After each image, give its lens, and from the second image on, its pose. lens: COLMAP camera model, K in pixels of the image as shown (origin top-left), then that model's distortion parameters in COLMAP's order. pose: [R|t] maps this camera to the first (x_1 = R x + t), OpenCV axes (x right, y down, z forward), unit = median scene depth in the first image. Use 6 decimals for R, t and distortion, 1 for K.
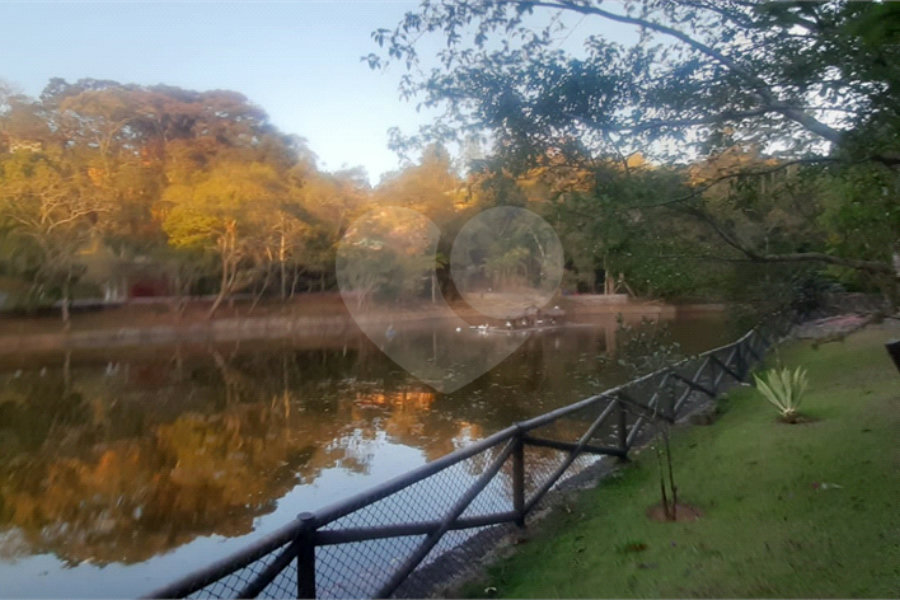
lens RADIAL K [[524.5, 0, 450.3], [0, 524.5, 296.7], [0, 0, 1]] dist [-0.003666, -0.002329]
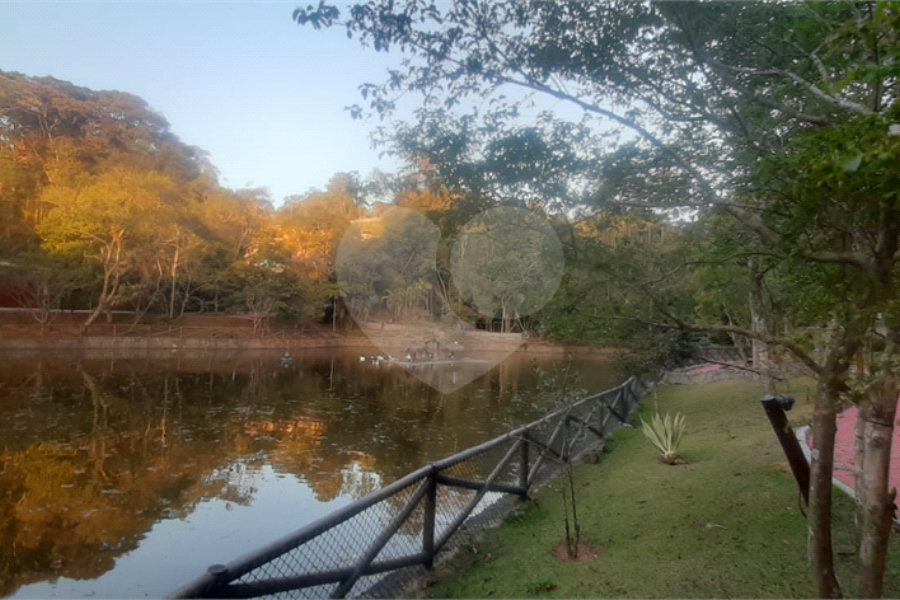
lens RADIAL K [[518.1, 0, 450.0], [0, 518.1, 300.0], [0, 0, 1]] dist [-0.015754, -0.001992]
pose [[0.979753, 0.069740, 0.187673, -0.006034], [-0.059561, 0.996459, -0.059345, -0.002004], [-0.191147, 0.046966, 0.980437, 0.000568]]
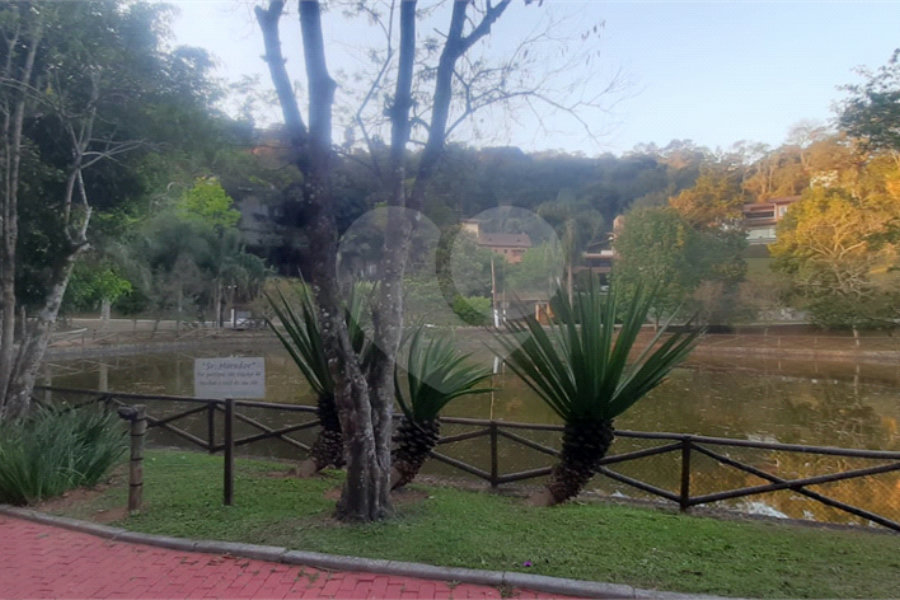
lens RADIAL K [[524.5, 0, 450.3], [0, 524.5, 296.7], [0, 0, 1]] dist [-0.003666, -0.002329]
pose [[0.264549, -0.003138, -0.964367, 0.082029], [-0.022923, 0.999692, -0.009542, -0.009124], [0.964100, 0.024631, 0.264395, -0.089557]]
